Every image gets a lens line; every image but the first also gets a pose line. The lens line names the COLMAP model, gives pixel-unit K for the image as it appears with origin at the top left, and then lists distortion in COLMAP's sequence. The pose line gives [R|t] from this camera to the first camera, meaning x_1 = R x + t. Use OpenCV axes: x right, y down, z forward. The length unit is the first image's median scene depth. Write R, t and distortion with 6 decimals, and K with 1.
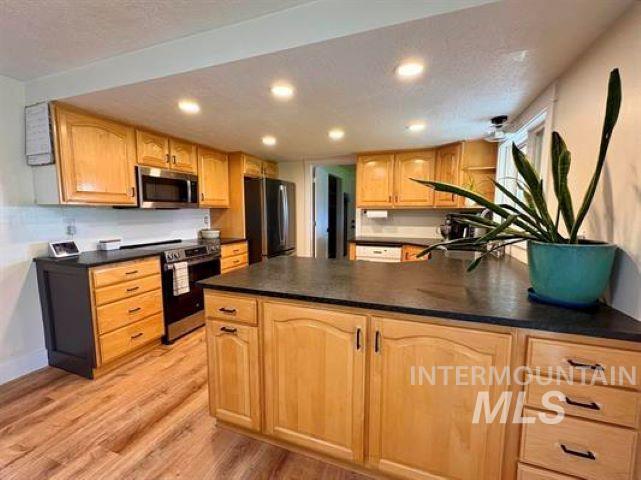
lens RADIAL K [[275.9, 0, 320.5], [0, 275.9, 240.0], [0, 0, 1]] dist [0.000115, -0.000097]
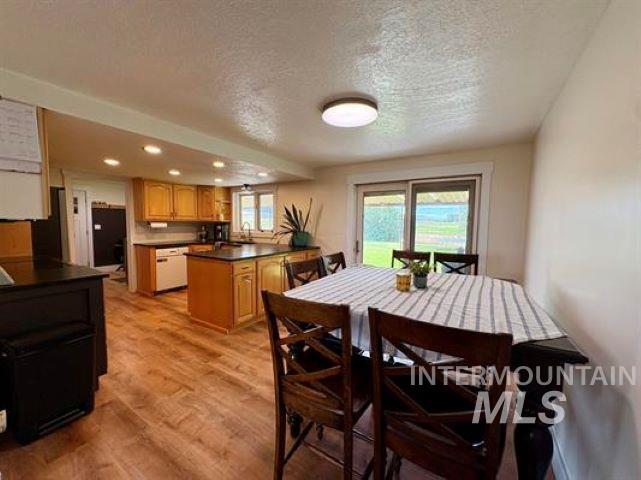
lens RADIAL K [[258.6, 0, 321.3], [0, 258.6, 240.9], [0, 0, 1]] dist [-0.000291, 0.000047]
pose [[0.201782, -0.071154, 0.976842, -1.069736], [0.093104, 0.994235, 0.053189, -0.012864], [-0.974995, 0.080215, 0.207244, -0.038841]]
